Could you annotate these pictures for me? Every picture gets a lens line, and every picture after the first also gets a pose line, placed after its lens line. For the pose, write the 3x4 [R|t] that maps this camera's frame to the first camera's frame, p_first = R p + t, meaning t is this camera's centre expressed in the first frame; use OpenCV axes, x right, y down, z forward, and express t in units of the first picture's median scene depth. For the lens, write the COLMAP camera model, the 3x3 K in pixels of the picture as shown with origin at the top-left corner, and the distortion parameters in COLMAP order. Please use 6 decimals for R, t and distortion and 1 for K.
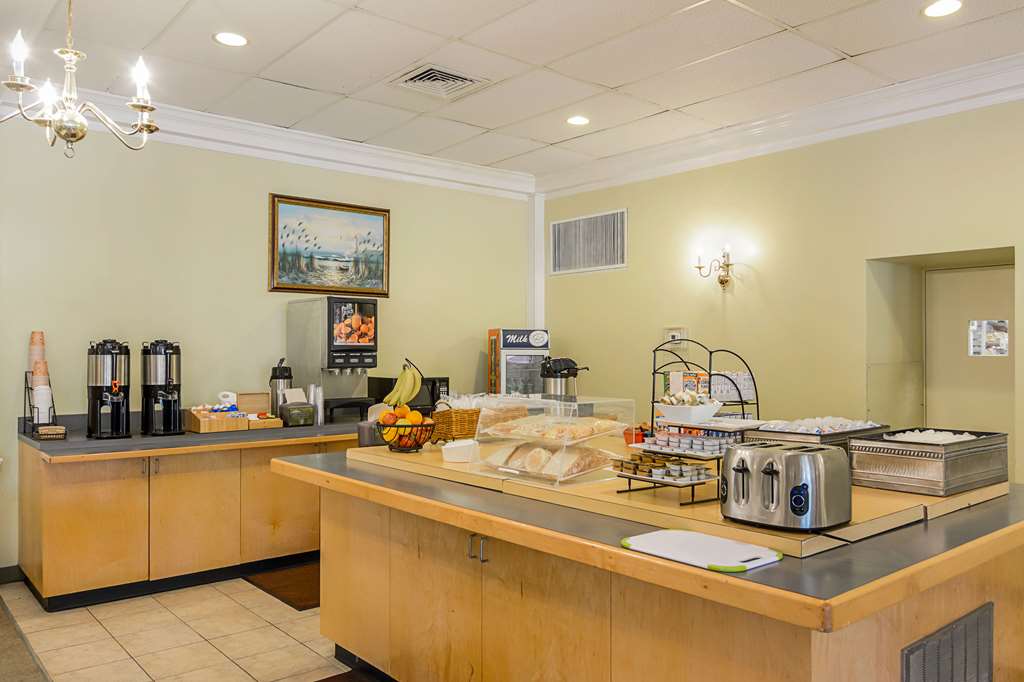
lens RADIAL K [[809.0, 0, 512.0], [0, 809.0, 341.0], [0, 0, 1]] dist [-0.000050, 0.002583]
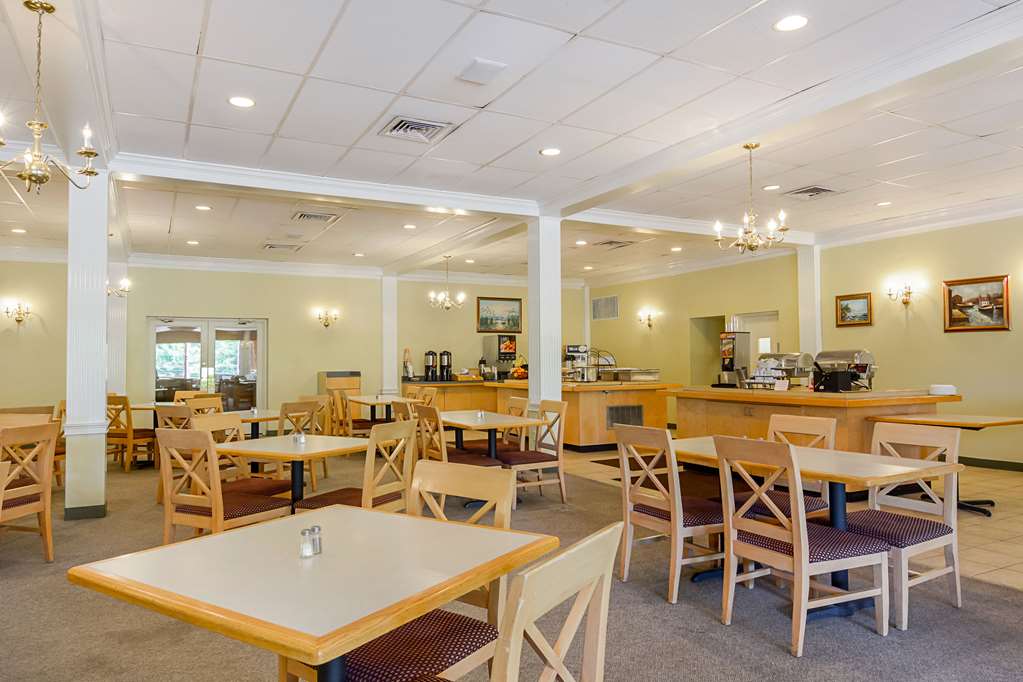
lens RADIAL K [[705.0, 0, 511.5], [0, 705.0, 341.0], [0, 0, 1]] dist [-0.003816, -0.001471]
pose [[0.979792, -0.014917, -0.199463, 0.298564], [0.011332, 0.999753, -0.019104, 0.013929], [0.199699, 0.016458, 0.979719, -1.356715]]
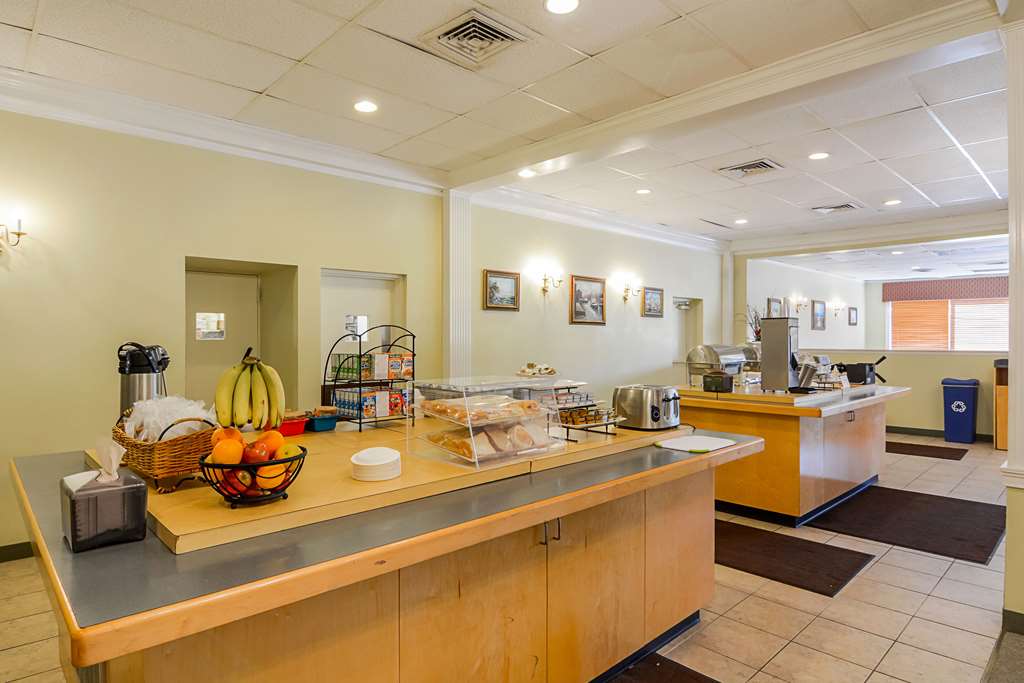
lens RADIAL K [[579.6, 0, 512.0], [0, 579.6, 341.5], [0, 0, 1]] dist [-0.018875, -0.000220]
pose [[-0.070618, -0.008225, 0.997469, -0.381765], [-0.010756, 0.999914, 0.007484, 0.008172], [-0.997445, -0.010201, -0.070701, 0.554924]]
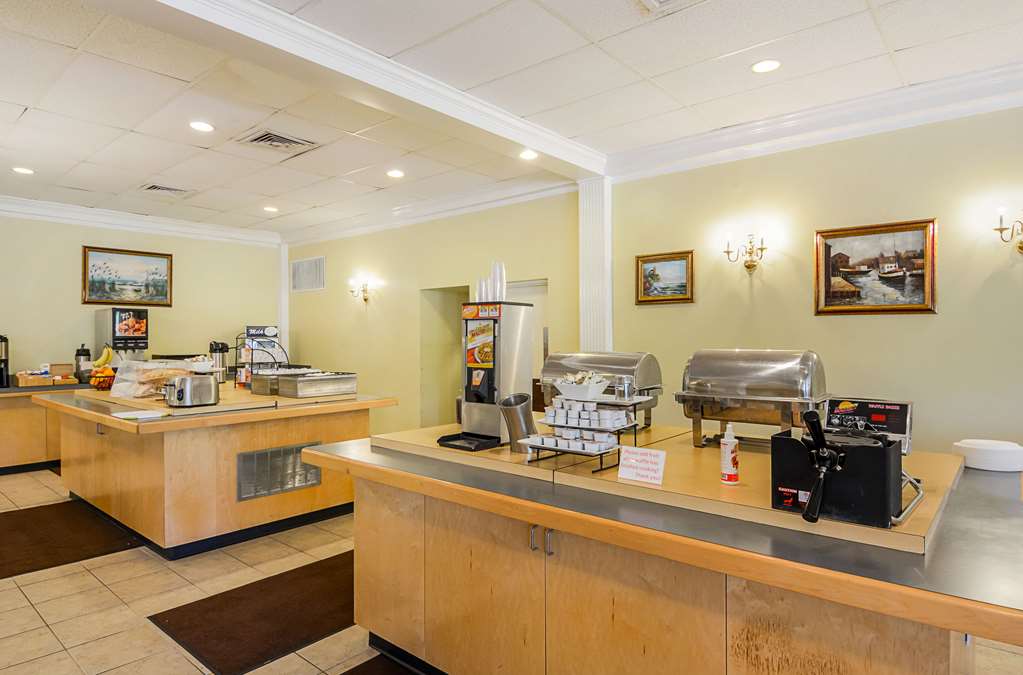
lens RADIAL K [[594.8, 0, 511.5], [0, 594.8, 337.5], [0, 0, 1]] dist [0.004492, -0.018733]
pose [[0.985486, -0.004796, 0.169688, 0.383649], [0.002967, 0.999935, 0.011029, -0.003186], [-0.169729, -0.010365, 0.985436, -0.378983]]
